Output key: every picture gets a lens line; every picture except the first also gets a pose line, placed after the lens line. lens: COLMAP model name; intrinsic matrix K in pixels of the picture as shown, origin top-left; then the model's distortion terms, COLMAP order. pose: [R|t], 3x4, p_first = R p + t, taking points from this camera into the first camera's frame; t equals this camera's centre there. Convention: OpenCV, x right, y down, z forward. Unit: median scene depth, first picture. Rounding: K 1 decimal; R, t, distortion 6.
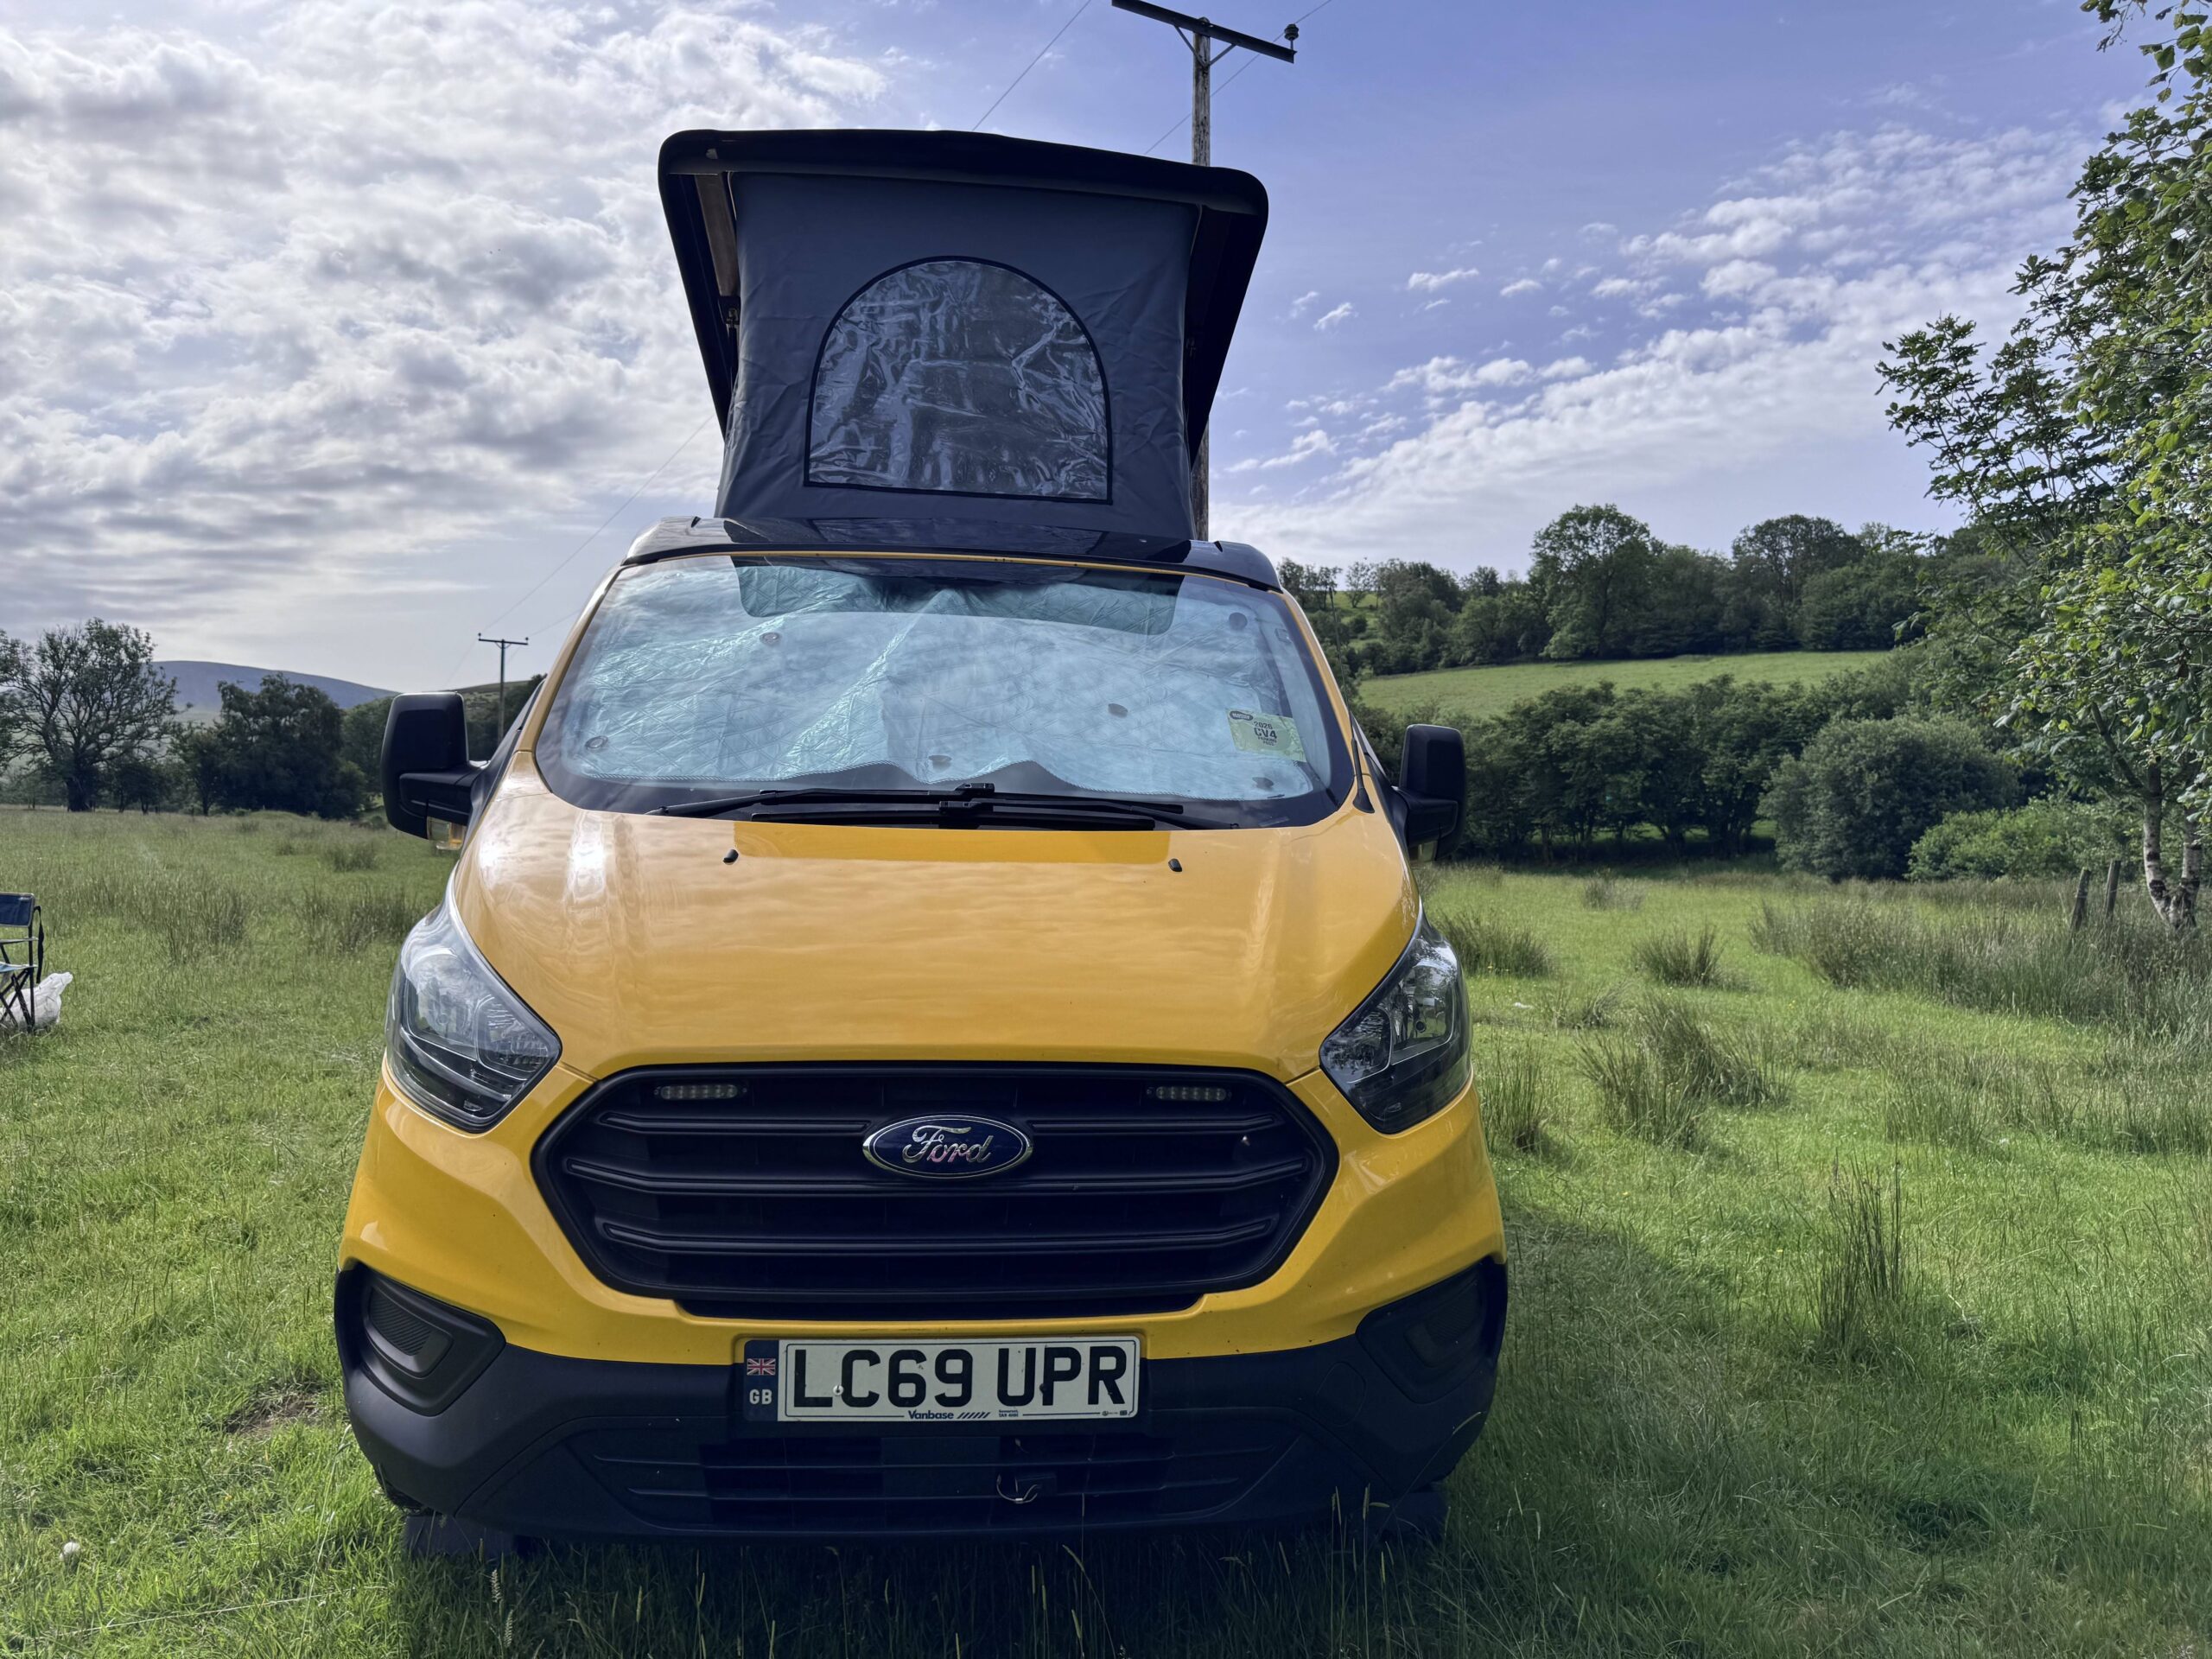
lens RADIAL K [[1560.5, 0, 1098.7], [0, 1560.5, 808.0], [0, 0, 1]] dist [0.035324, -0.052794]
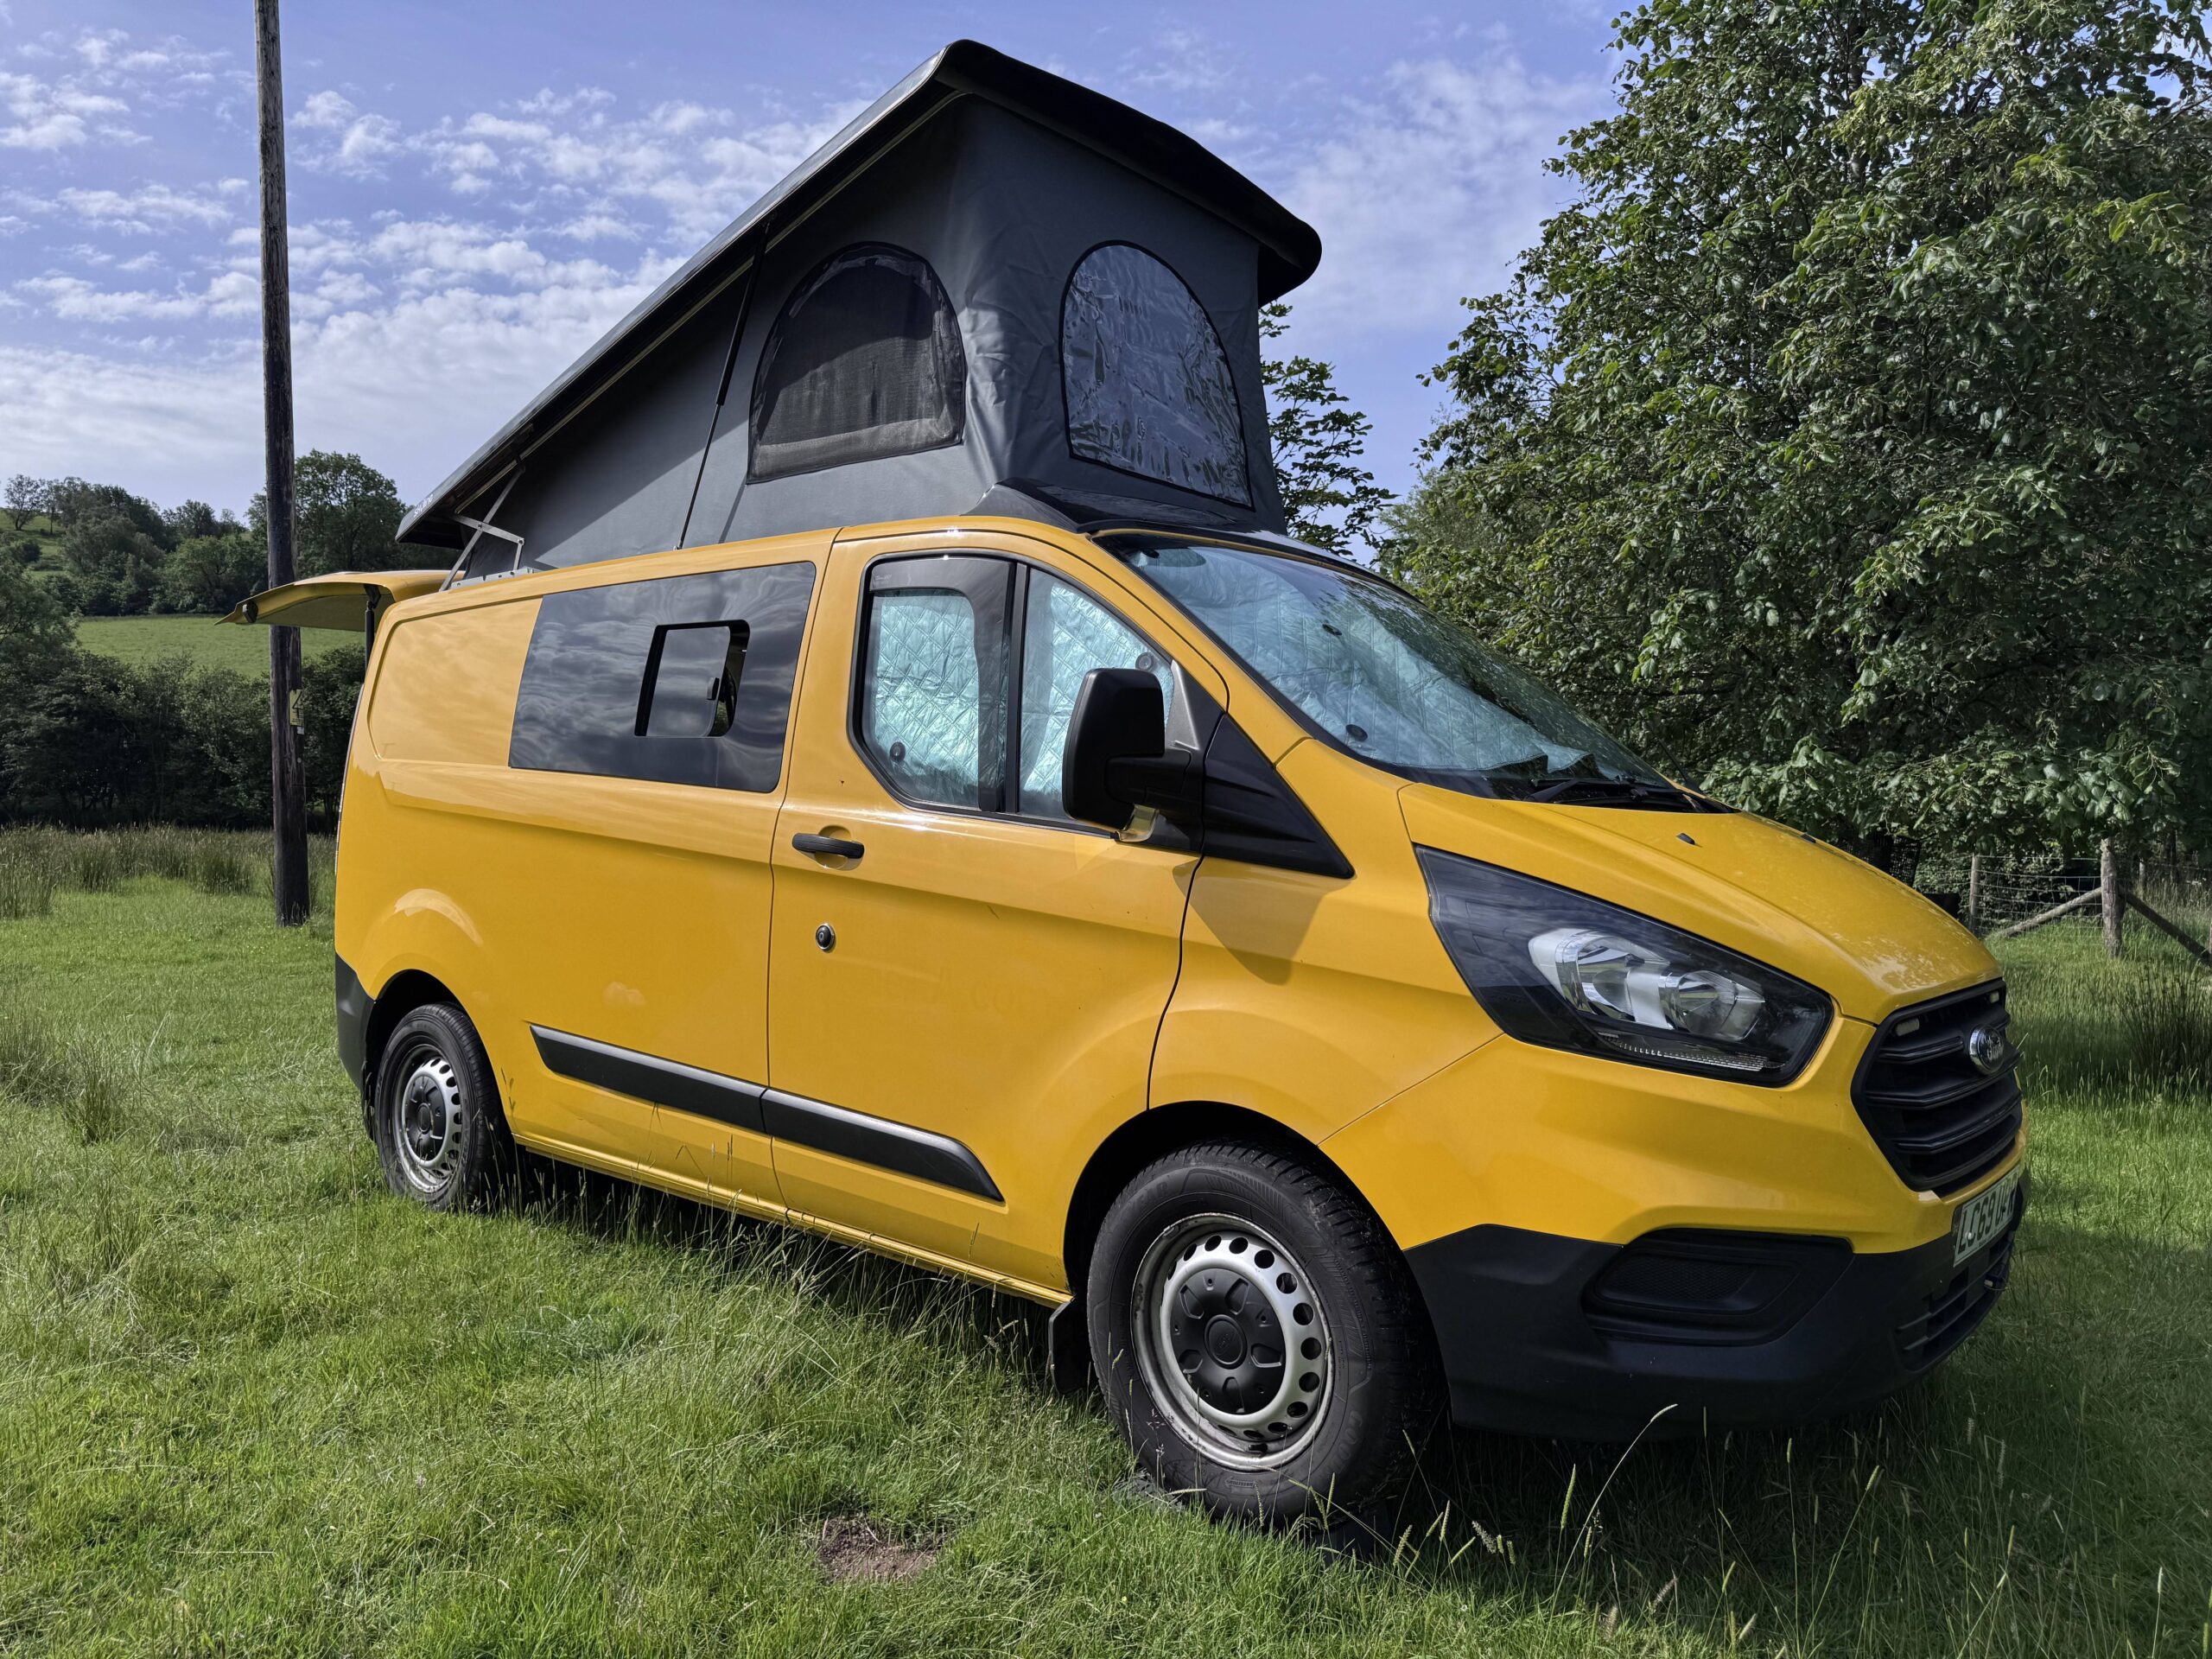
lens RADIAL K [[1560.5, 0, 1112.2], [0, 1560.5, 823.7], [0, 0, 1]] dist [0.035324, -0.052794]
pose [[0.717767, -0.008323, 0.696234, -1.537496], [-0.011766, 0.999641, 0.024080, -0.006374], [-0.696184, -0.025476, 0.717411, 0.522270]]
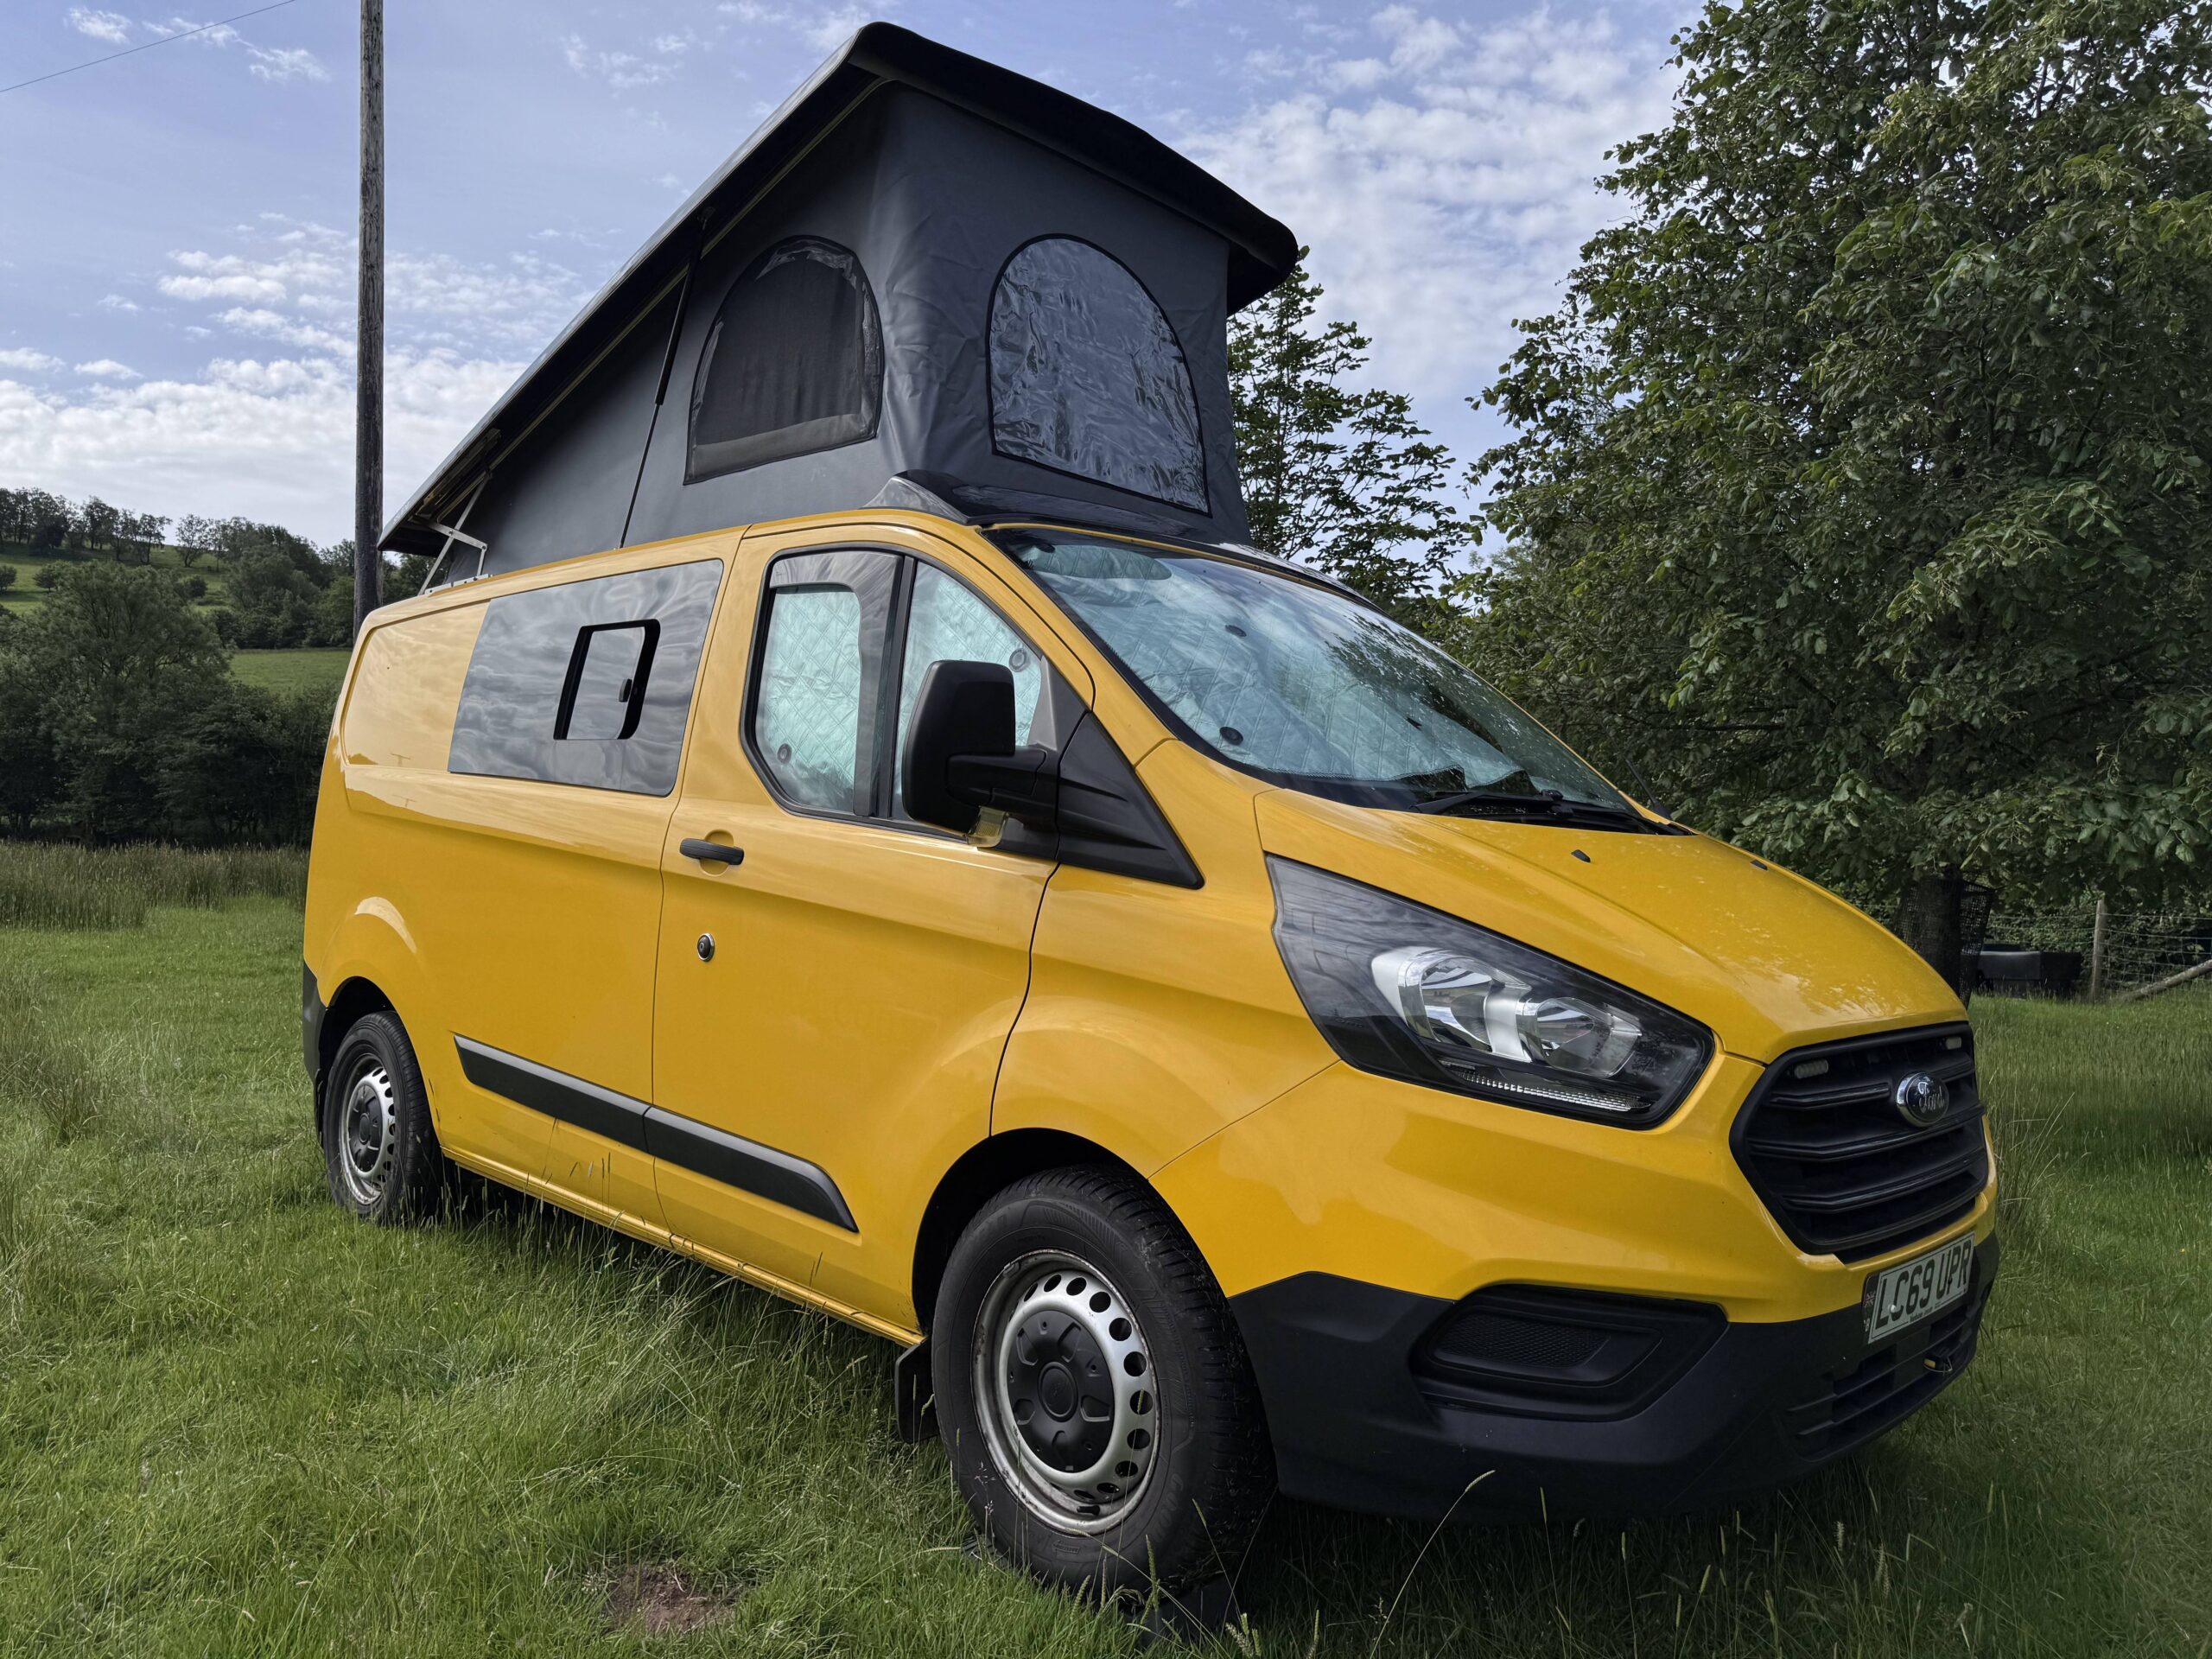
lens RADIAL K [[1560.5, 0, 1112.4], [0, 1560.5, 821.9], [0, 0, 1]] dist [0.035324, -0.052794]
pose [[0.765788, 0.024580, 0.642623, -1.317981], [-0.030182, 0.999542, -0.002265, 0.020545], [-0.642384, -0.017661, 0.766179, 0.445499]]
